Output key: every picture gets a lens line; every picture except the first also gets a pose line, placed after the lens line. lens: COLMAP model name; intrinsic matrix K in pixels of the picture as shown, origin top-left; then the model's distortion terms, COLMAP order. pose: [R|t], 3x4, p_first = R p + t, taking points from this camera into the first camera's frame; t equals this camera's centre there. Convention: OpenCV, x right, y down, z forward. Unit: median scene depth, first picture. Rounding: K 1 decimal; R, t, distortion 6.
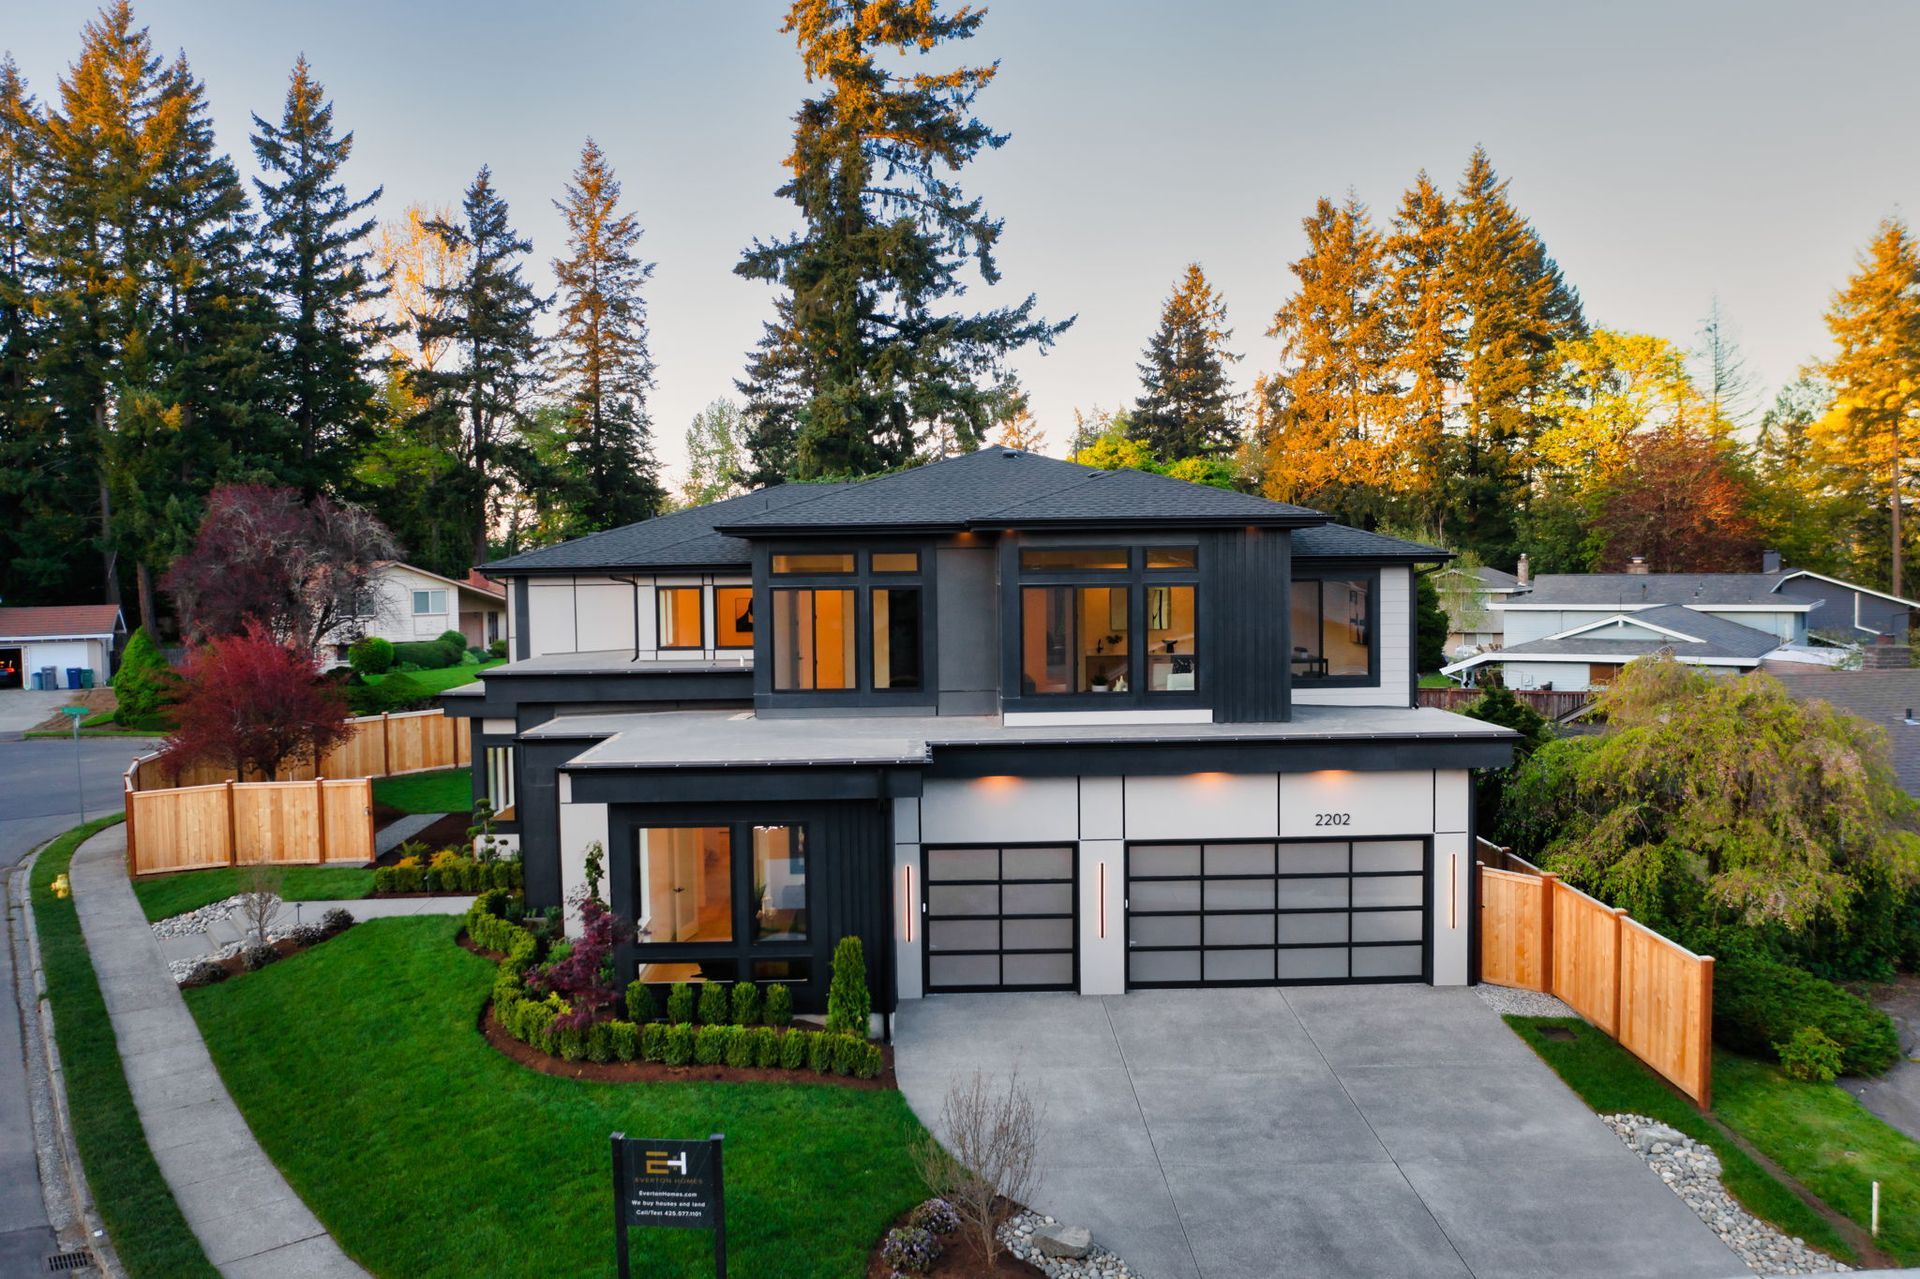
lens RADIAL K [[1501.2, 0, 948.9], [0, 1501.2, 633.7], [0, 0, 1]] dist [-0.043667, -0.000775]
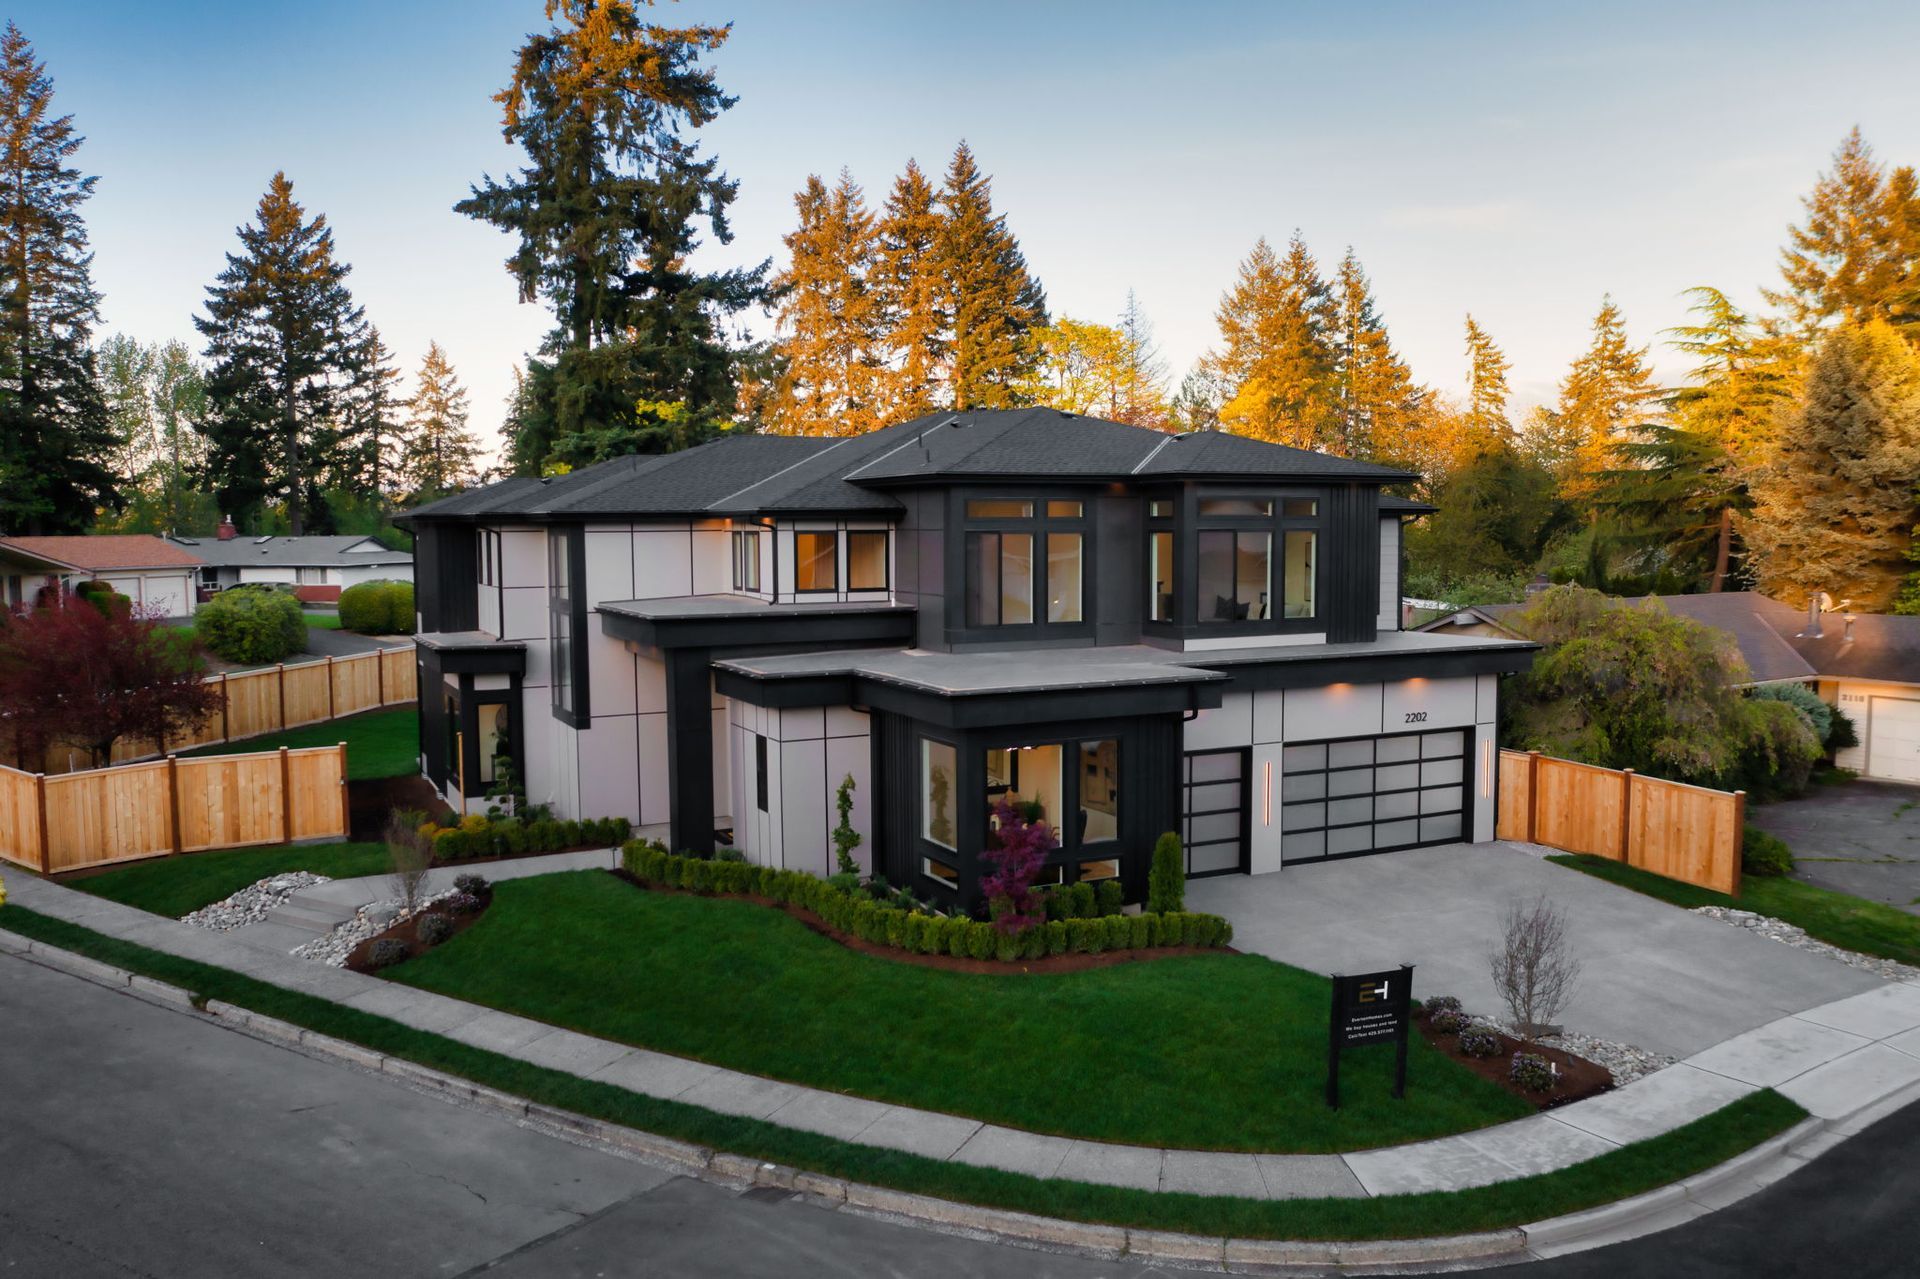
lens RADIAL K [[1489.5, 0, 960.0], [0, 1489.5, 639.5], [0, 0, 1]] dist [-0.031624, 0.003748]
pose [[0.907380, -0.025660, 0.419528, -0.259790], [0.014085, 0.999430, 0.030666, 0.006235], [-0.420076, -0.021917, 0.907224, 0.011678]]
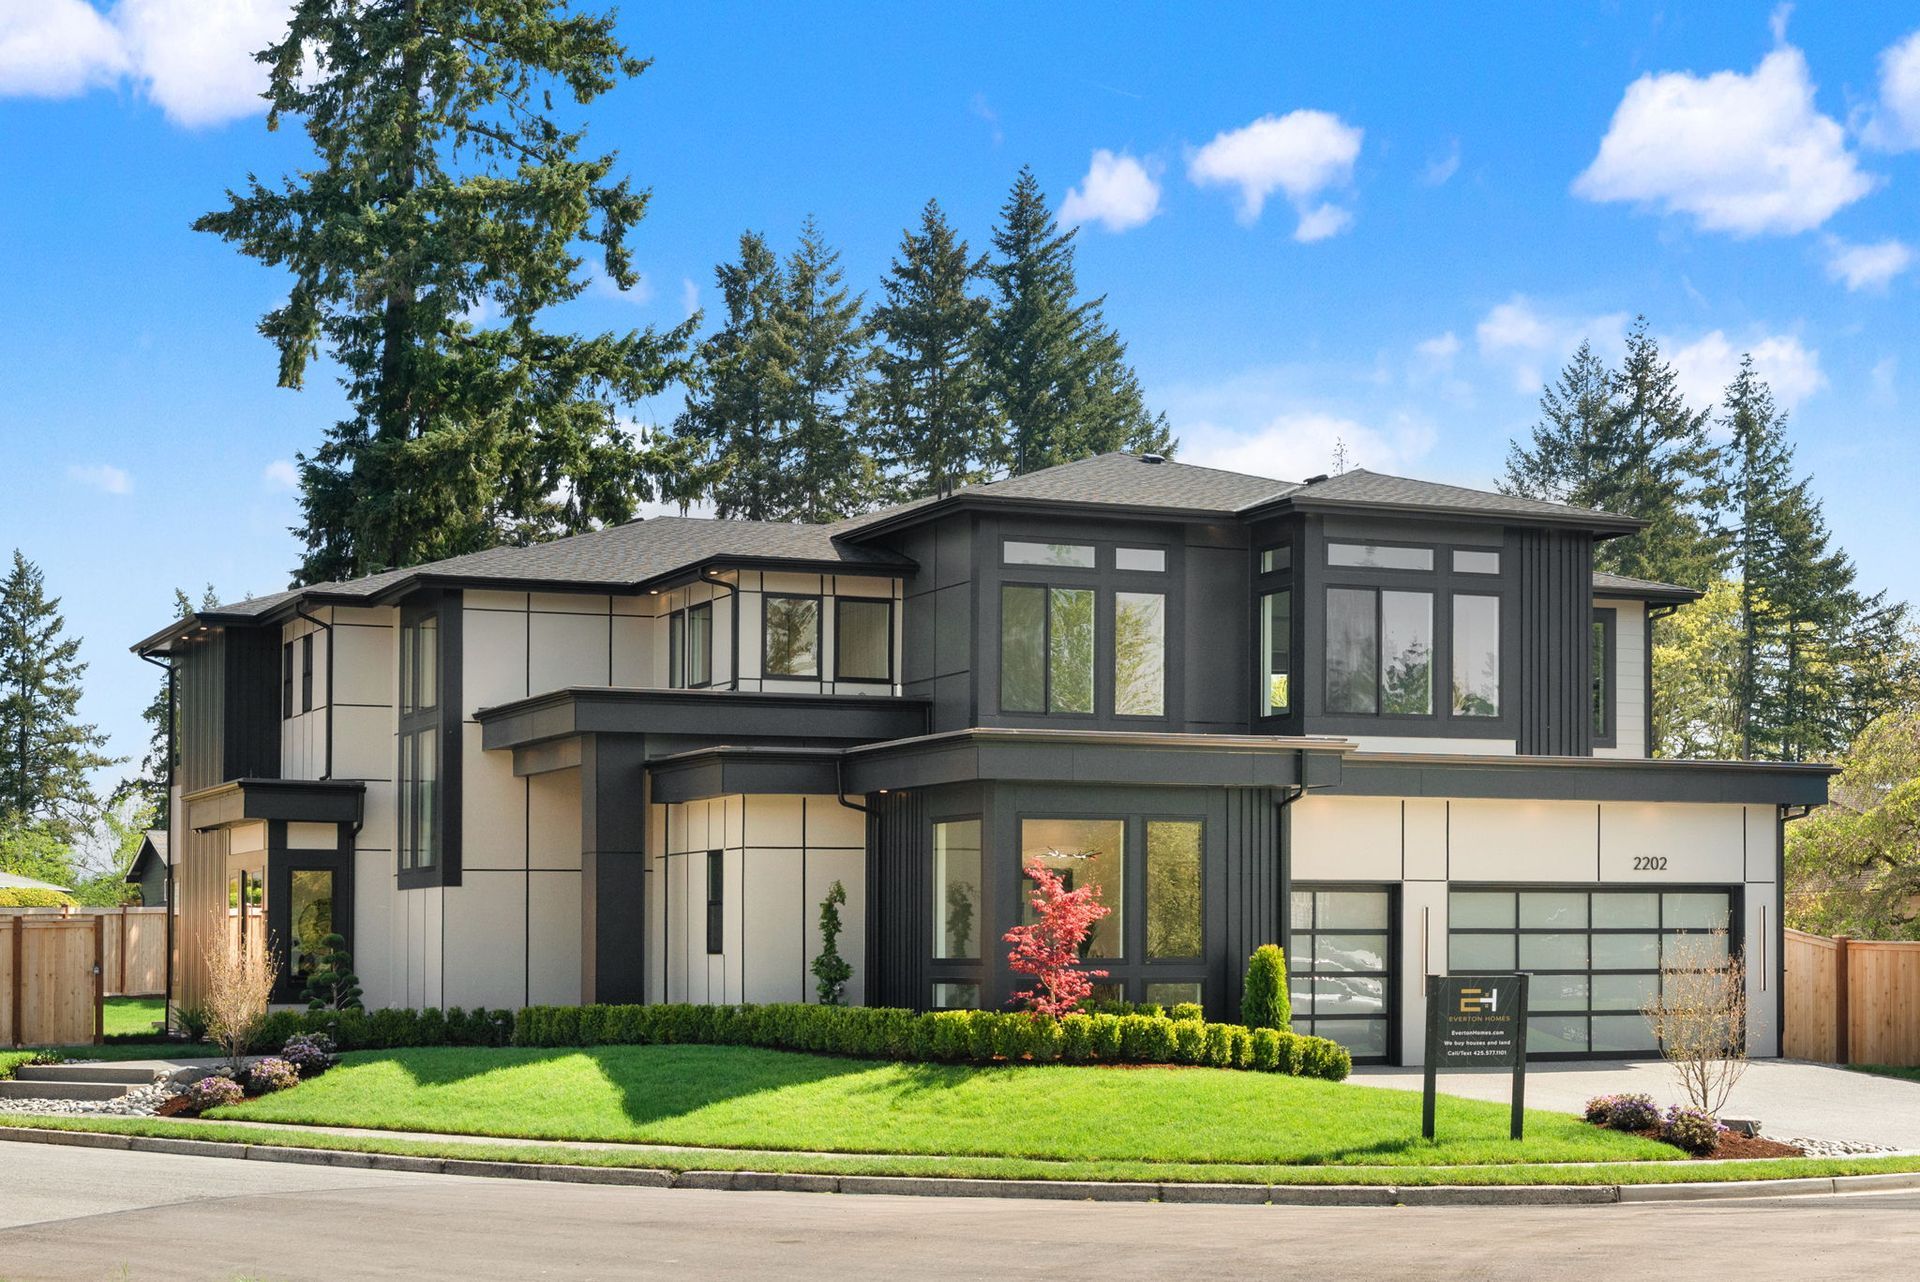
lens RADIAL K [[3042.7, 0, 959.9], [0, 3042.7, 741.1], [0, 0, 1]] dist [0.018539, 0.030377]
pose [[0.916758, 0.034580, 0.397944, -0.347590], [0.014125, 0.992816, -0.118812, 0.109319], [-0.399194, 0.114543, 0.909683, -0.196623]]
